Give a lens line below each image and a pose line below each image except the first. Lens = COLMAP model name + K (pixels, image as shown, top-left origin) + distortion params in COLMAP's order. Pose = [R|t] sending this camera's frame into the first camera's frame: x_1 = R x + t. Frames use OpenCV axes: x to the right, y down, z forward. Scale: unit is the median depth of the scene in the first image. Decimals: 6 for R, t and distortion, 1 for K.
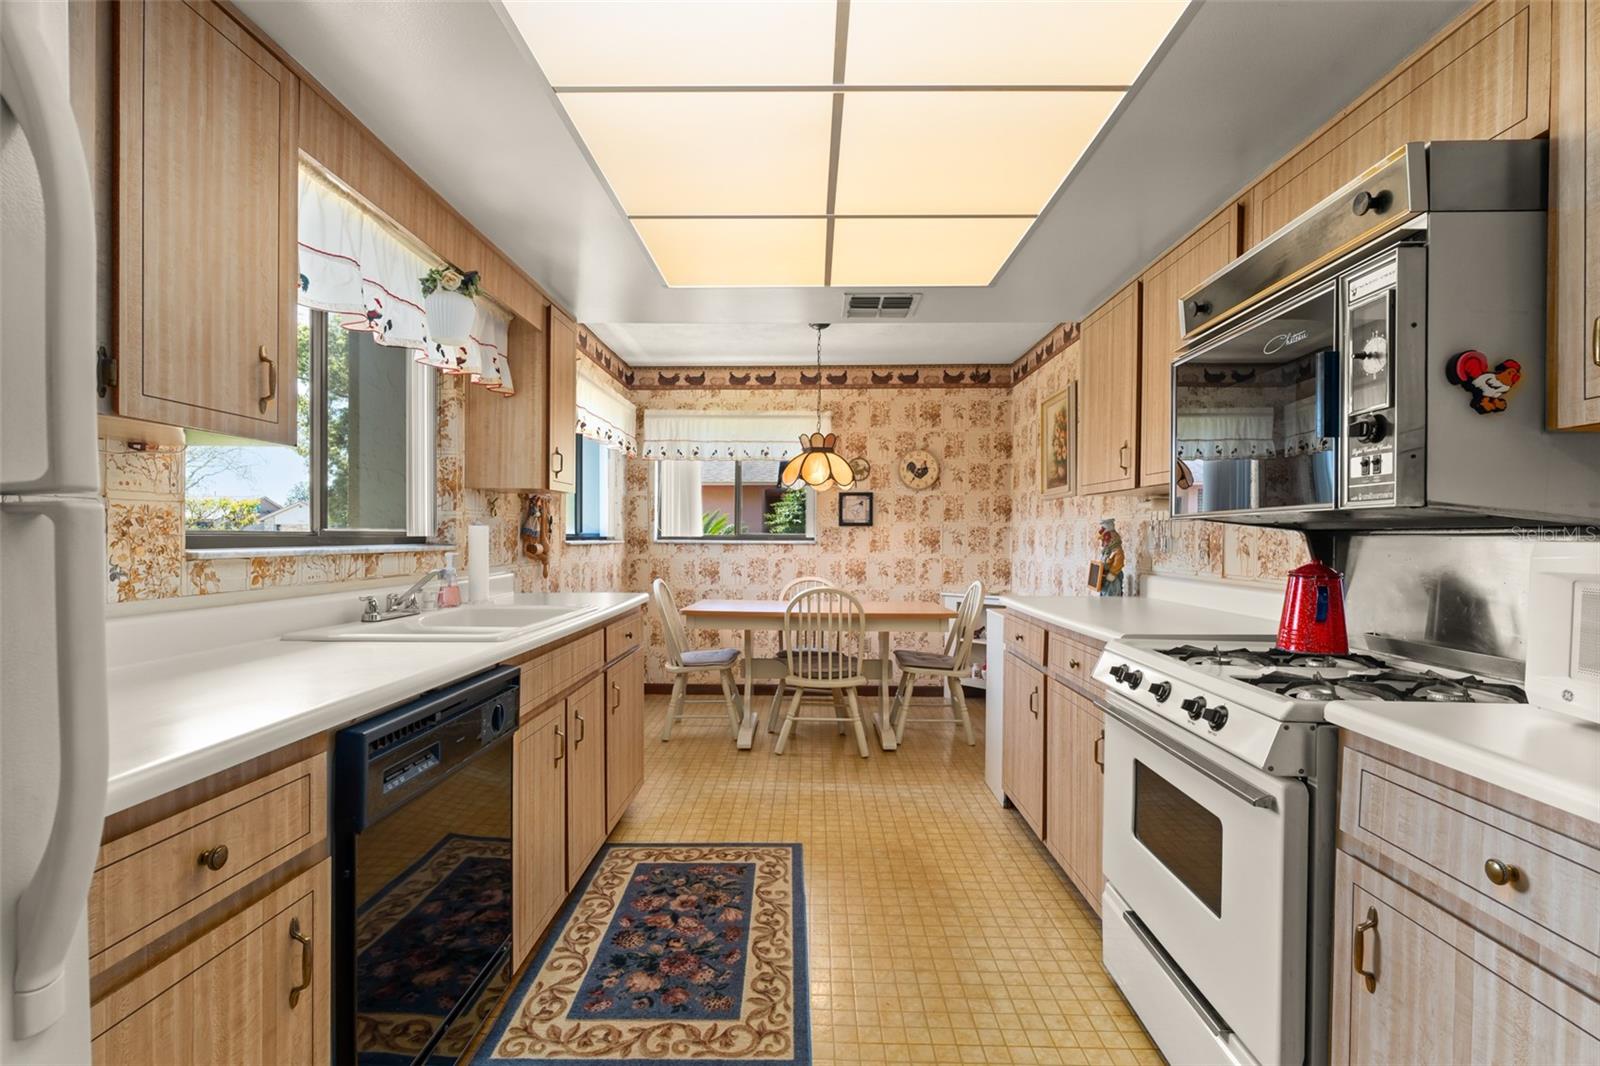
lens RADIAL K [[723.8, 0, 795.3], [0, 723.8, 542.5], [0, 0, 1]] dist [-0.004712, -0.000314]
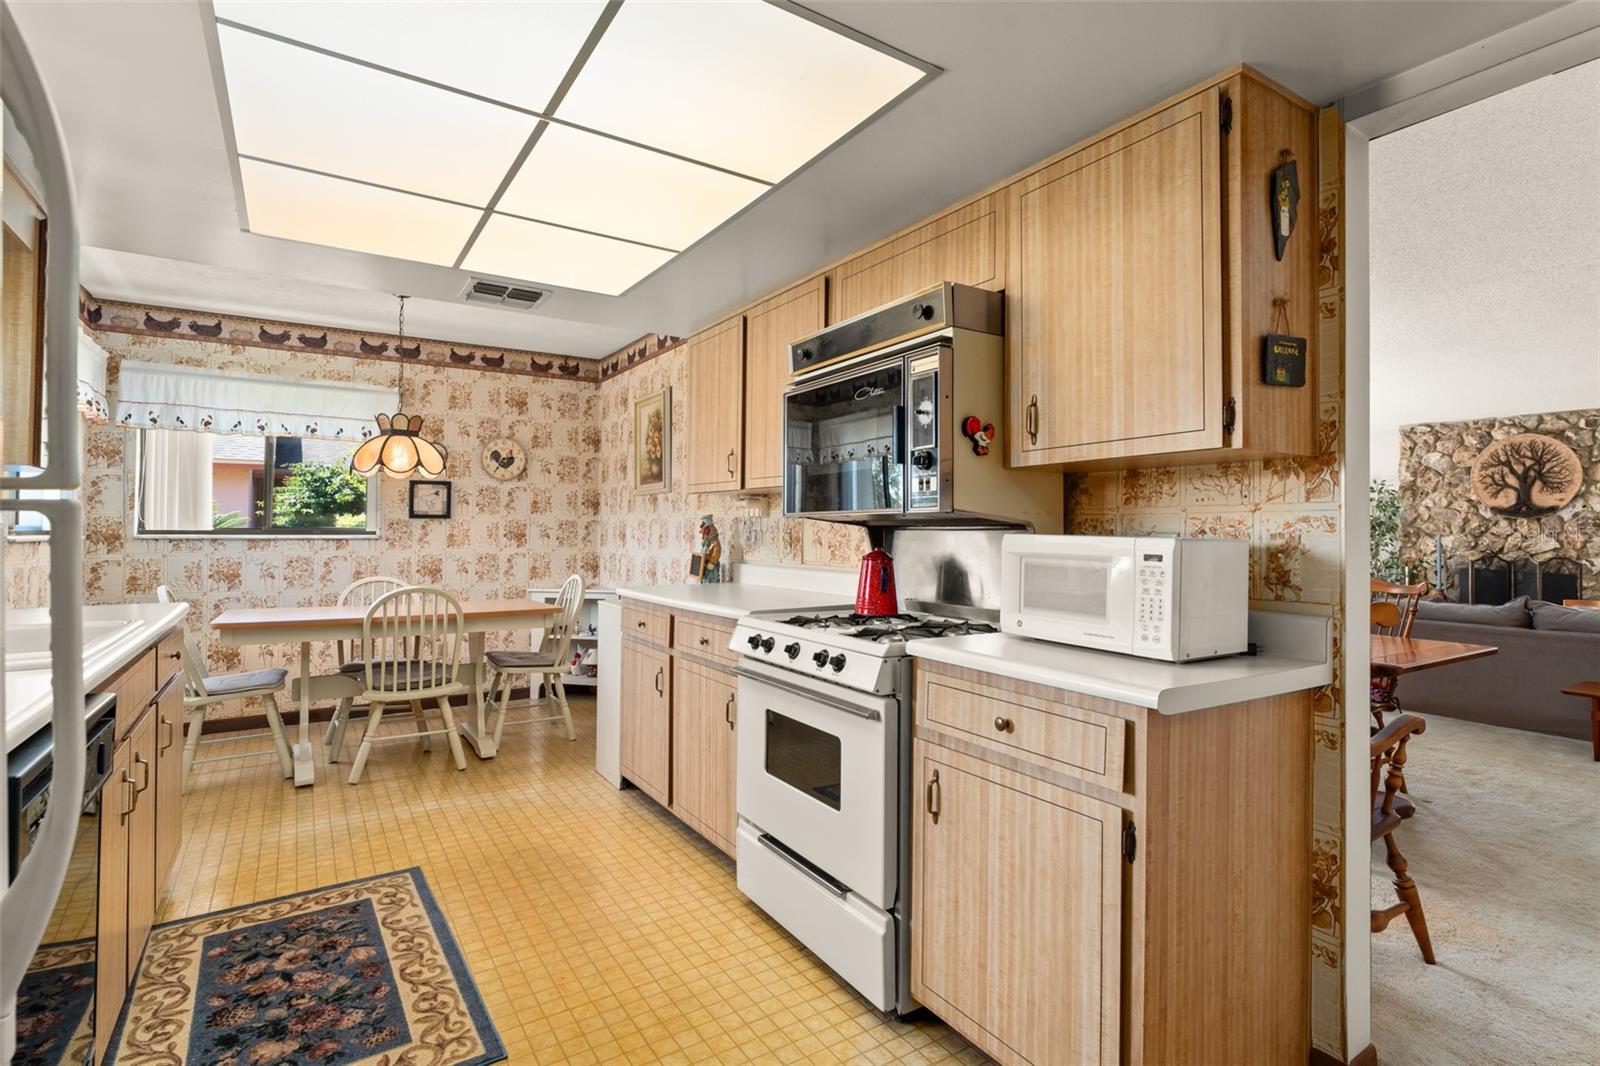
lens RADIAL K [[770.4, 0, 802.1], [0, 770.4, 519.1], [0, 0, 1]] dist [-0.002797, -0.000007]
pose [[0.823389, 0.008030, 0.567421, -0.091070], [0.004415, 0.999779, -0.020556, -0.000377], [-0.567460, 0.019431, 0.823172, -0.051506]]
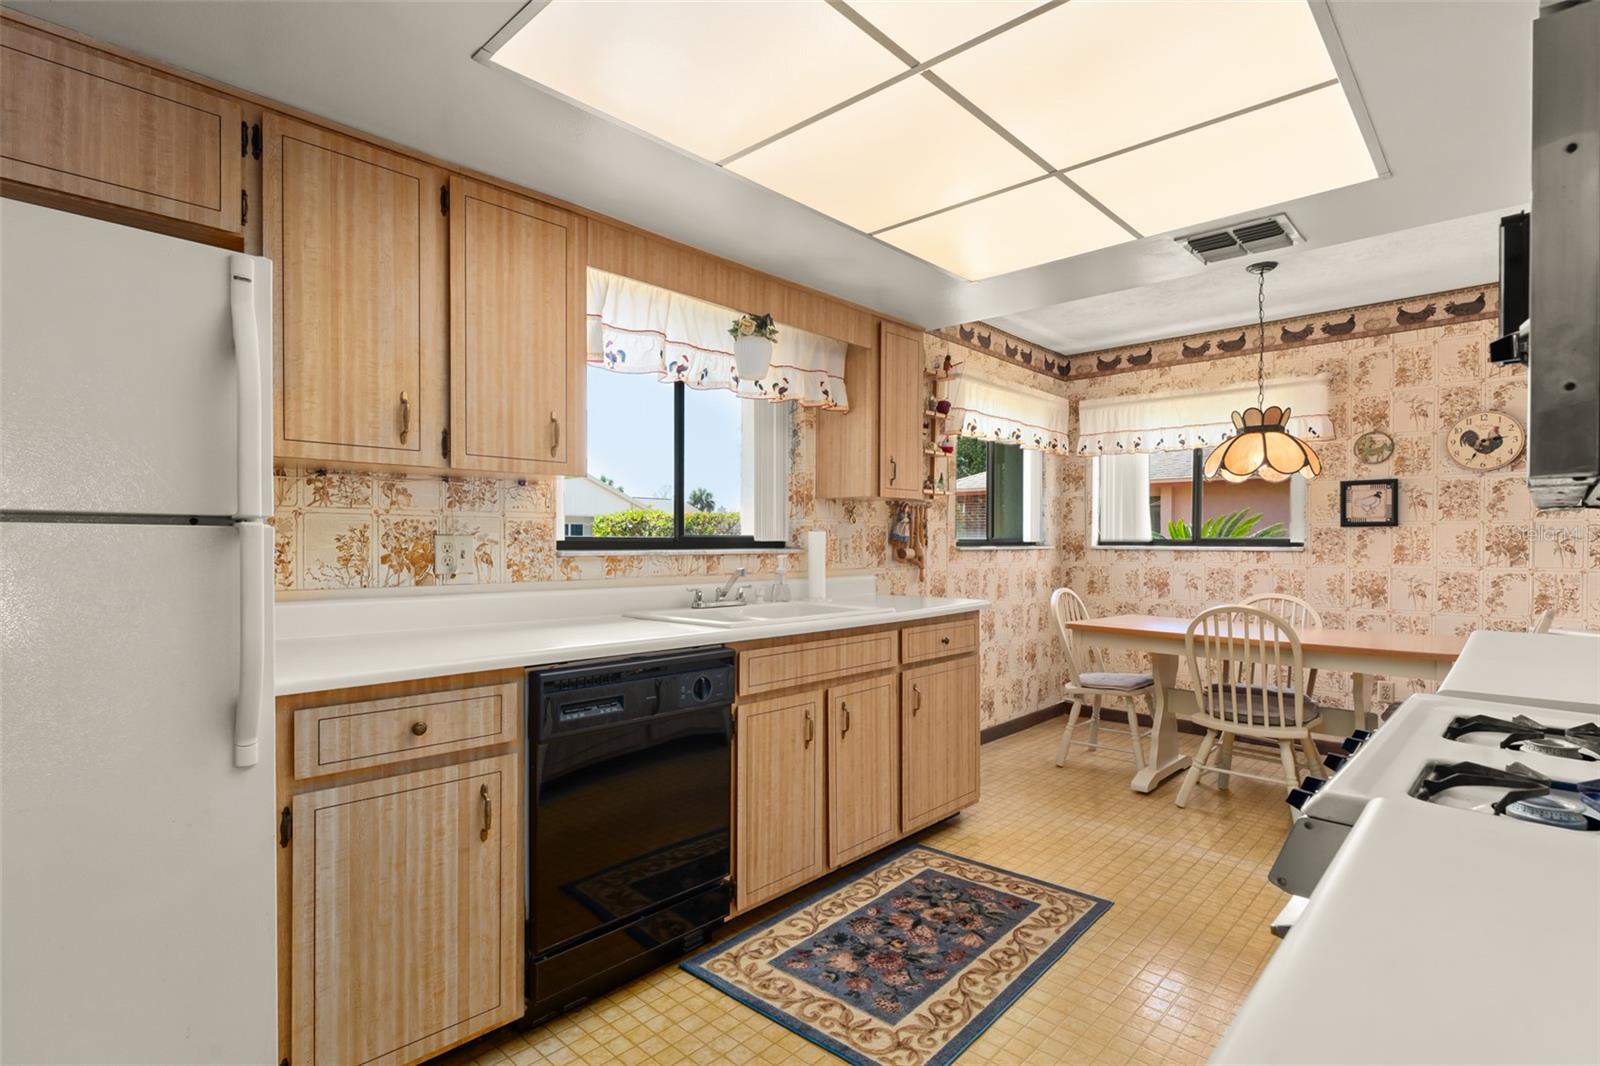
lens RADIAL K [[784.0, 0, 796.5], [0, 784.0, 549.3], [0, 0, 1]] dist [-0.001352, -0.000542]
pose [[0.744930, 0.003754, -0.667132, 0.210535], [-0.004186, 0.999991, 0.000953, 0.001788], [0.667130, 0.002083, 0.744939, 0.041561]]
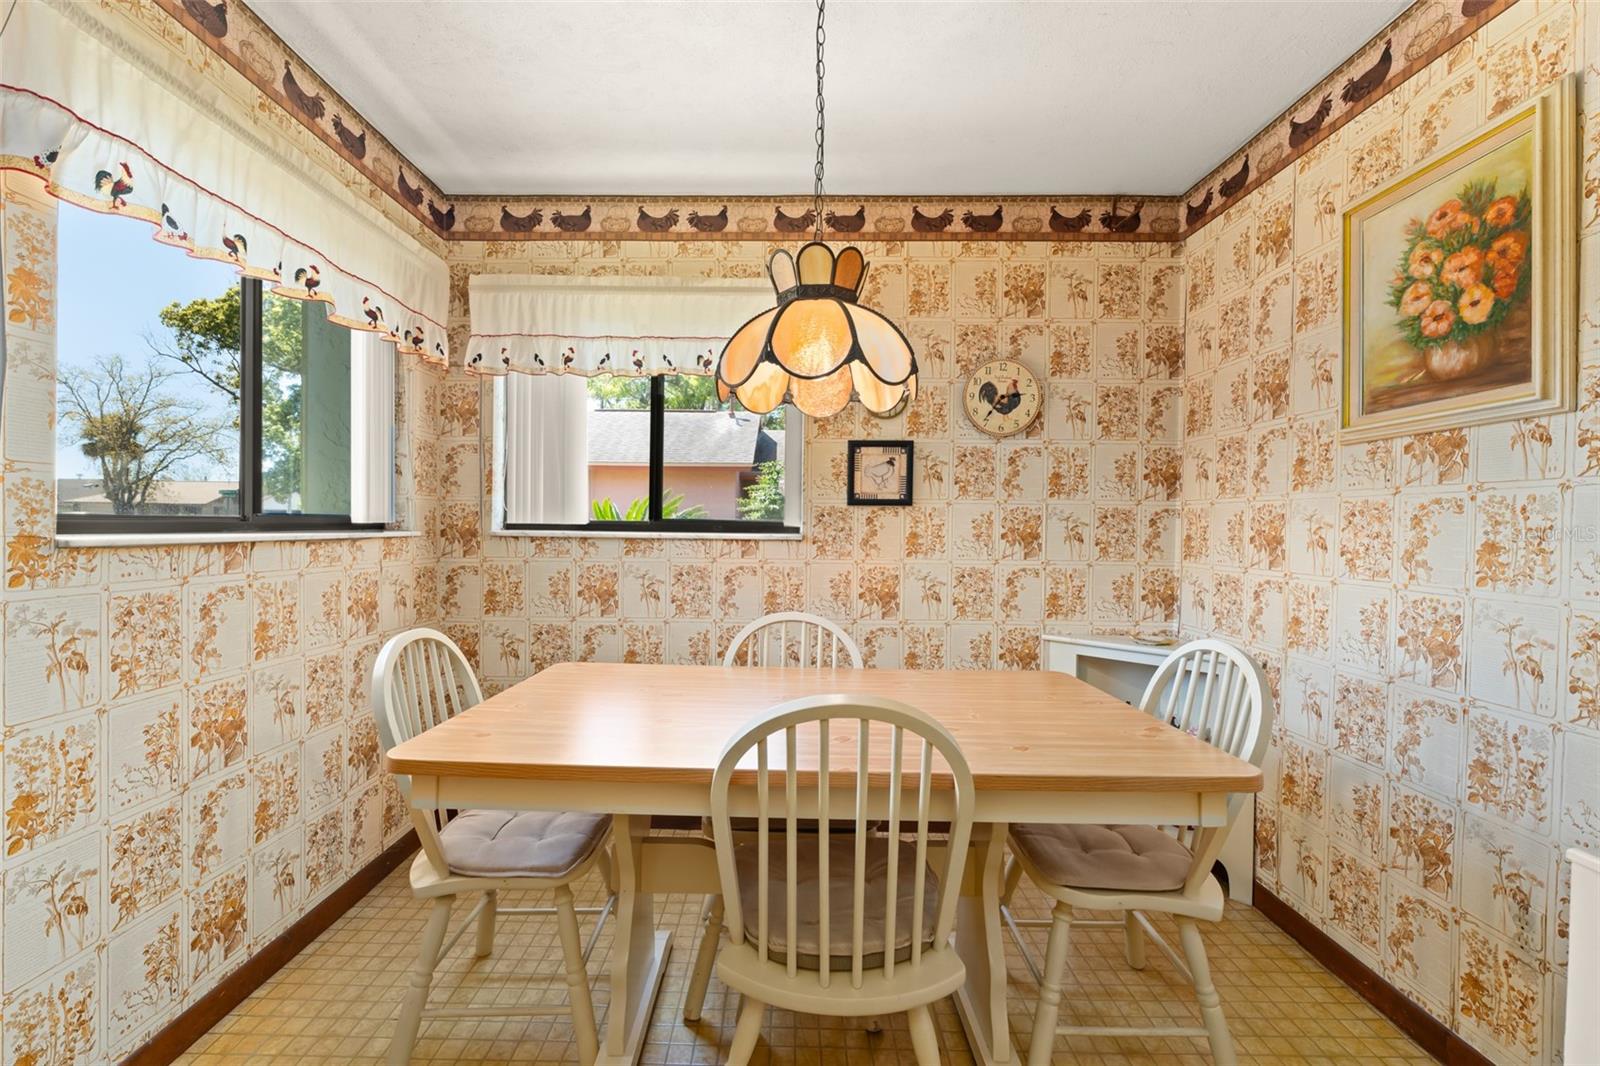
lens RADIAL K [[669.2, 0, 776.8], [0, 669.2, 530.8], [0, 0, 1]] dist [-0.002298, -0.000172]
pose [[0.999978, 0.005893, 0.003036, 0.009705], [-0.005896, 0.999982, 0.000981, -0.005636], [-0.003030, -0.000999, 0.999995, 0.609636]]
